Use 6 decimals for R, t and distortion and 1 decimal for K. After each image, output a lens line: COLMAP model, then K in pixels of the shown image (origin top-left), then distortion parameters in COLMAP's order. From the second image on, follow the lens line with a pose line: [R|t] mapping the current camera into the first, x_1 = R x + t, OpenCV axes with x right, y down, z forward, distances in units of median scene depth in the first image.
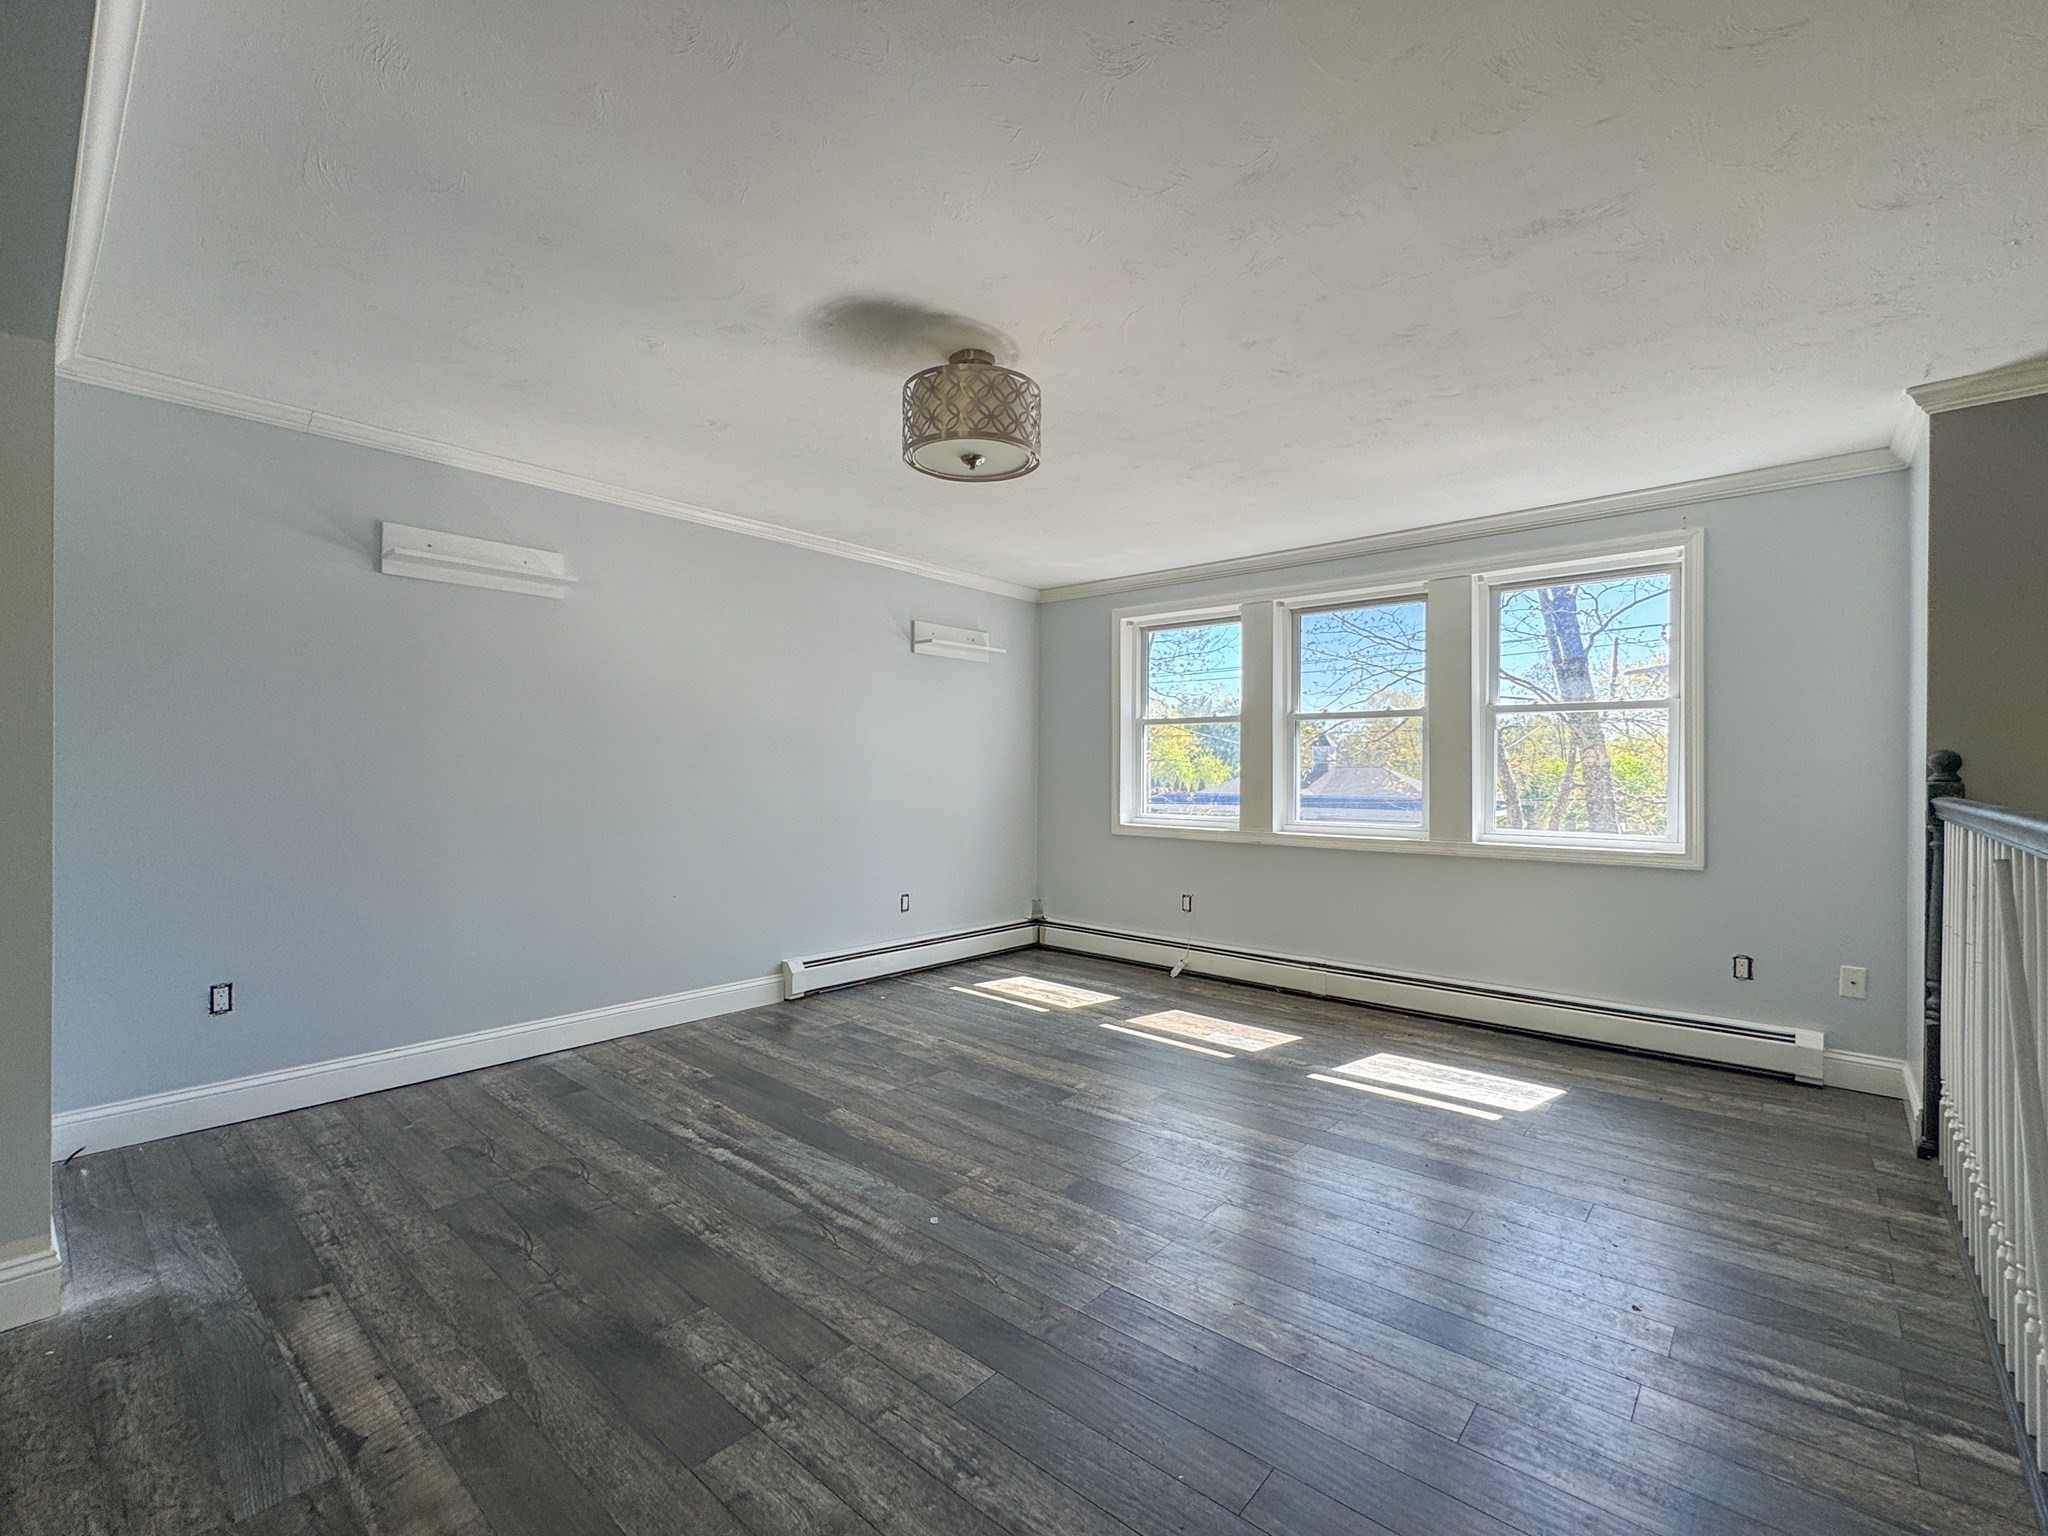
lens RADIAL K [[847.6, 0, 998.5], [0, 847.6, 770.2], [0, 0, 1]] dist [-0.000168, -0.001265]
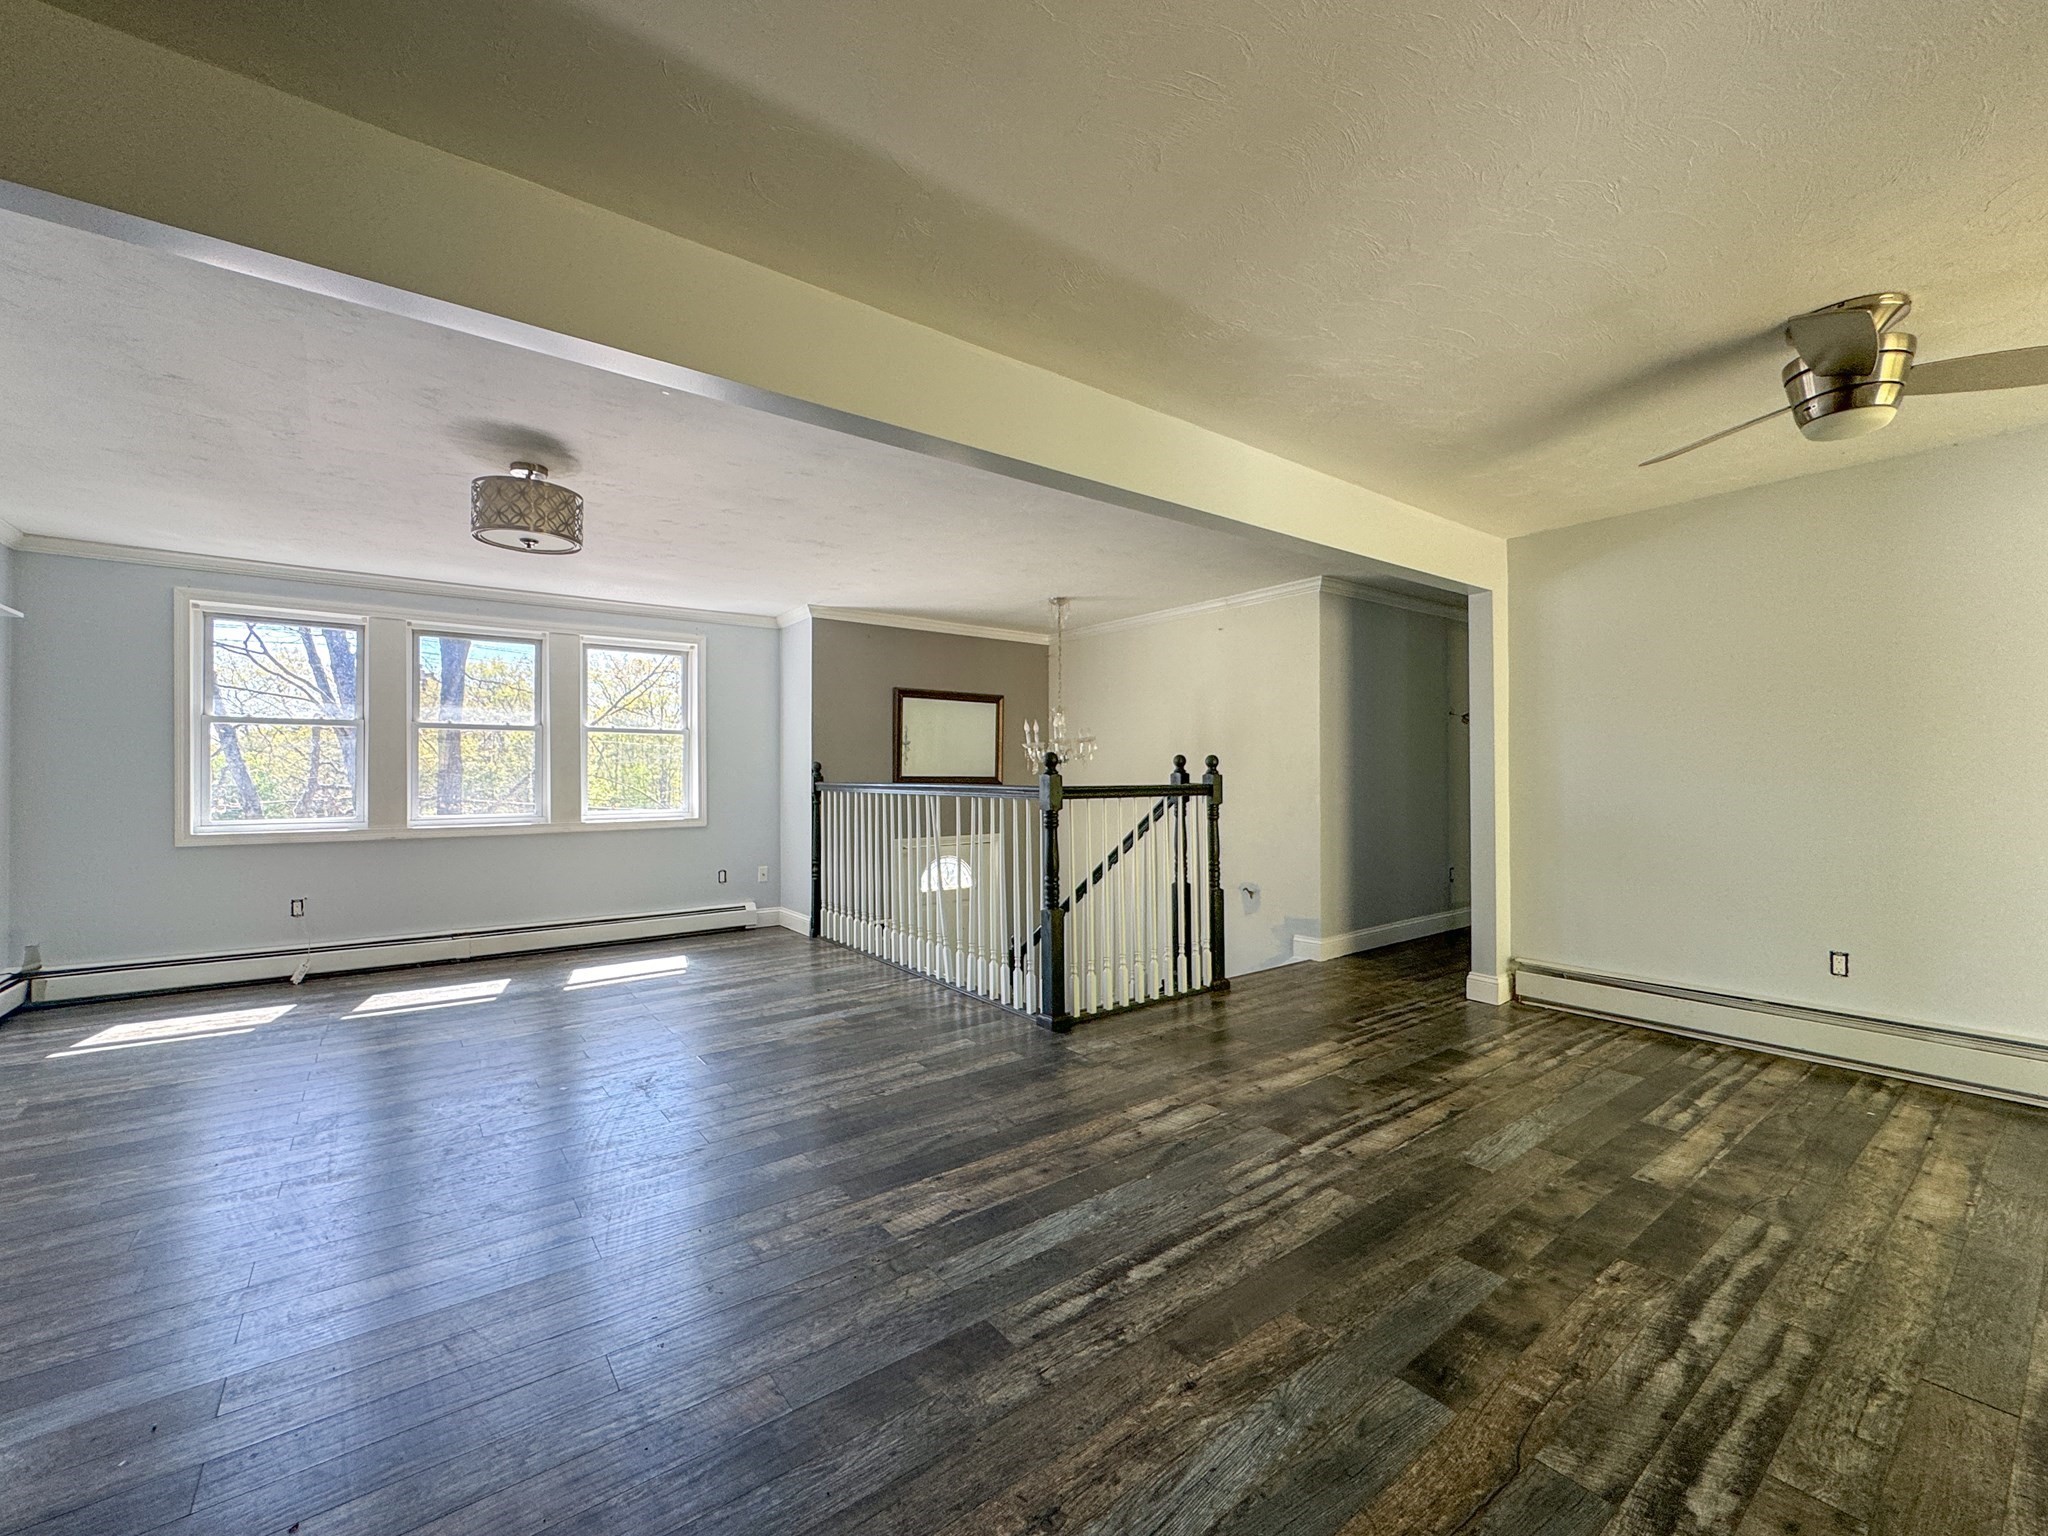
lens RADIAL K [[845.0, 0, 1002.5], [0, 845.0, 776.2], [0, 0, 1]] dist [-0.008990, 0.000774]
pose [[0.227059, -0.008904, 0.973840, -0.843856], [0.002418, 0.999960, 0.008579, -0.003866], [-0.973878, 0.000407, 0.227072, -0.024057]]
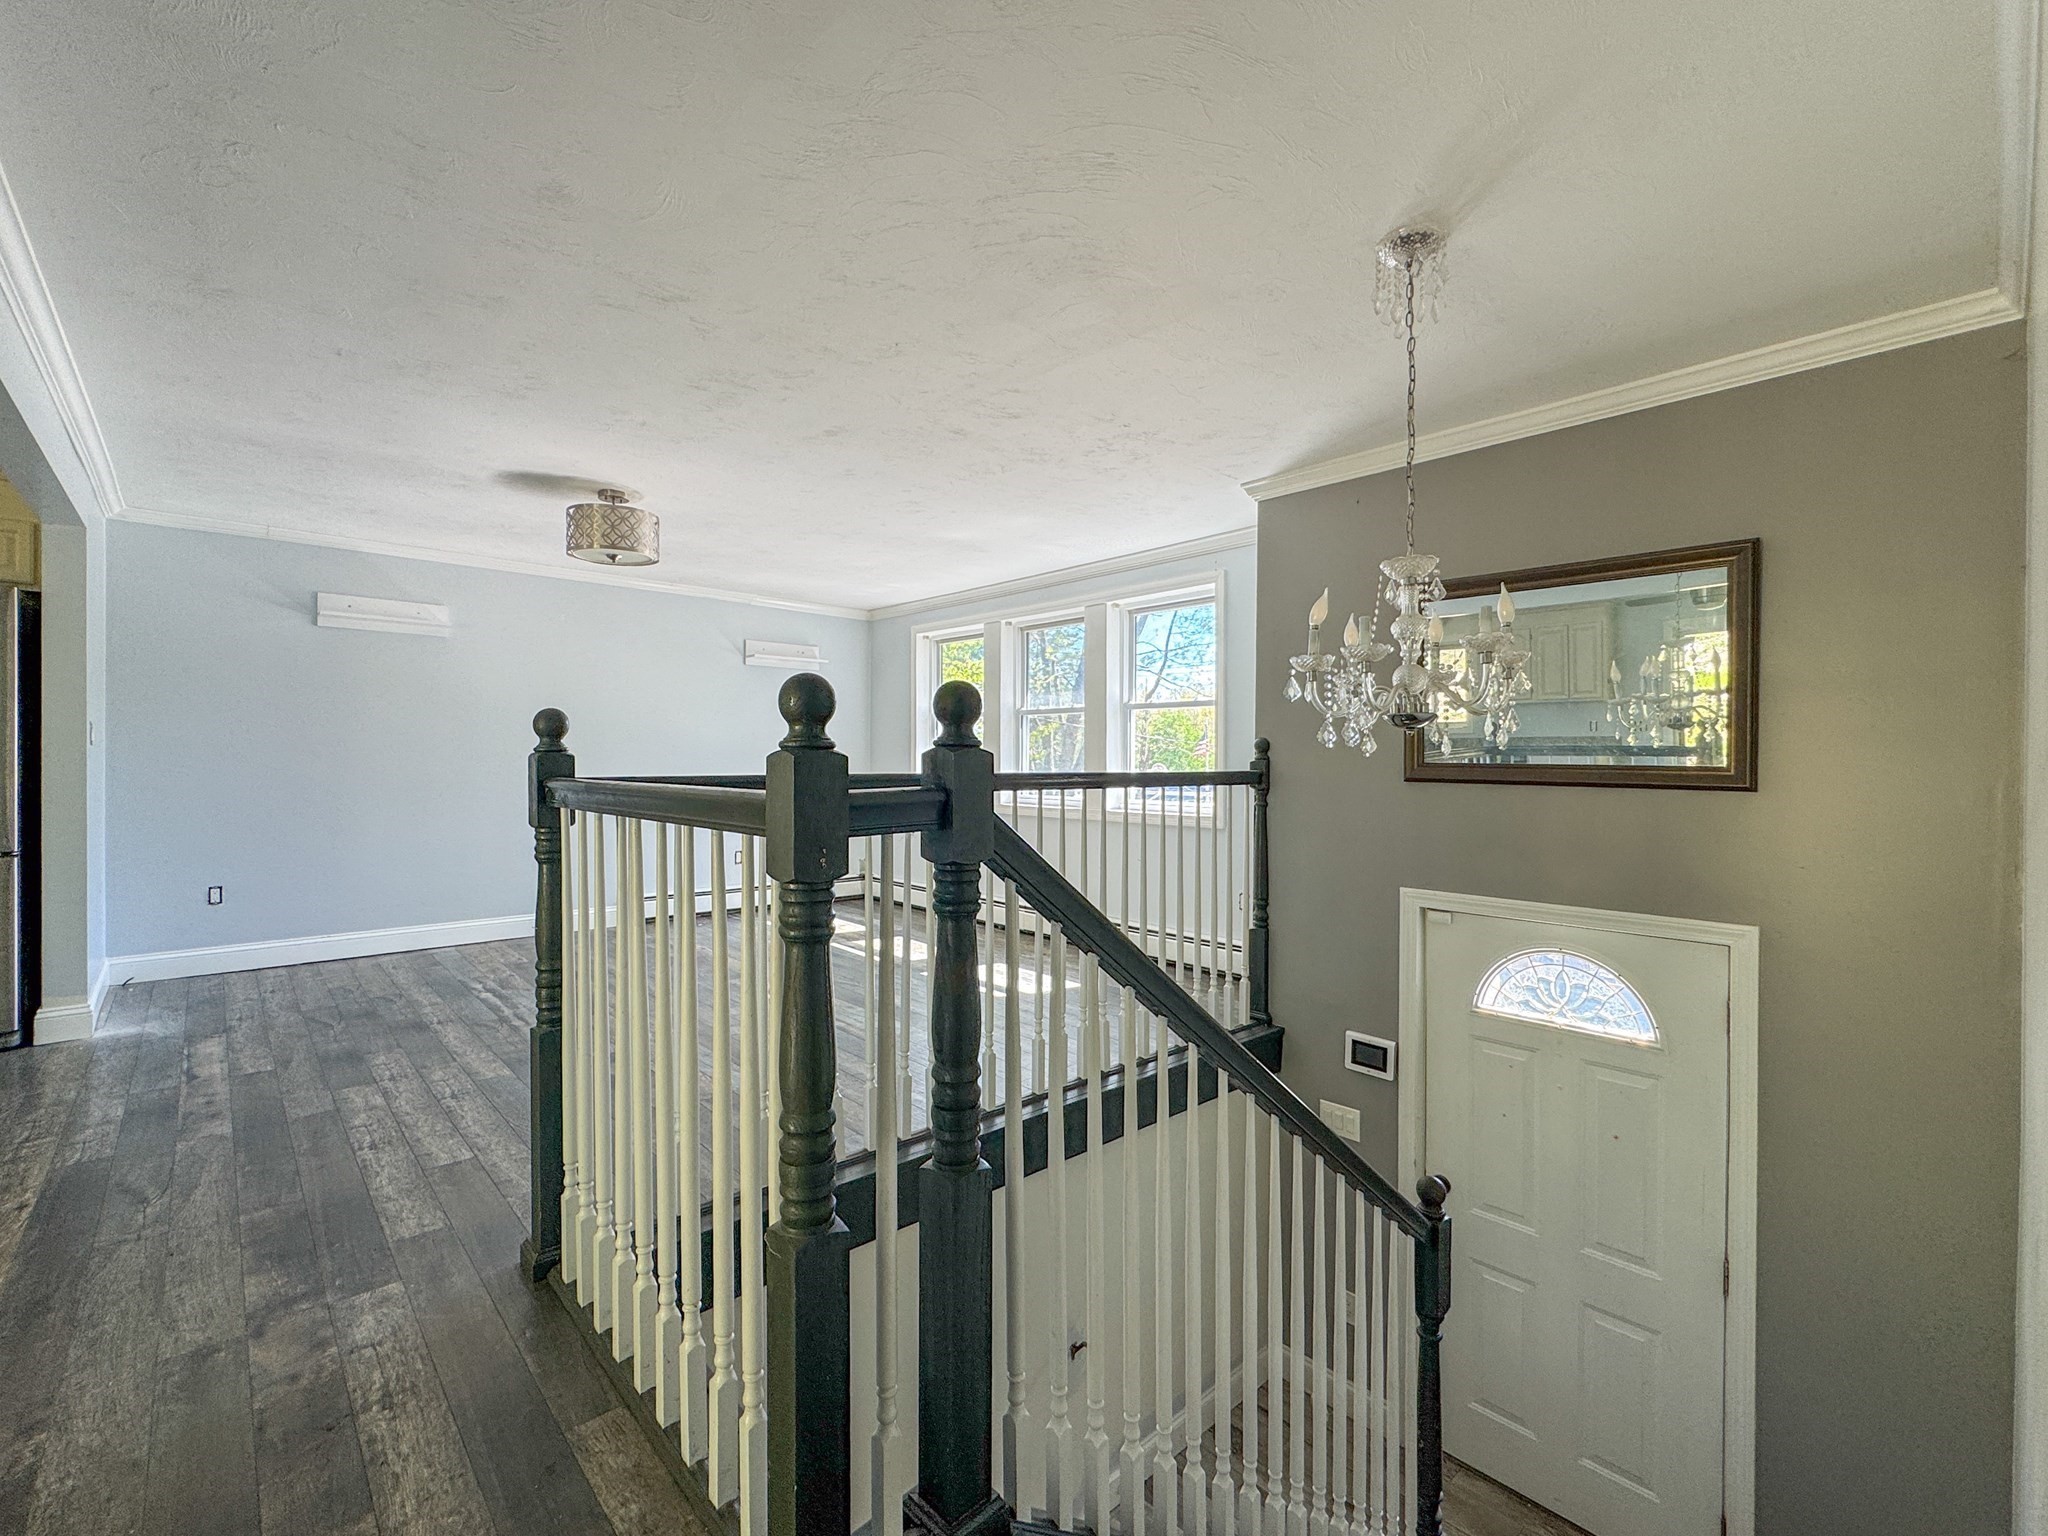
lens RADIAL K [[835.8, 0, 975.8], [0, 835.8, 773.0], [0, 0, 1]] dist [-0.001370, -0.000841]
pose [[0.992977, -0.000032, -0.118303, 0.594792], [0.002219, 0.999829, 0.018360, 0.005714], [0.118283, -0.018494, 0.992808, -0.339992]]
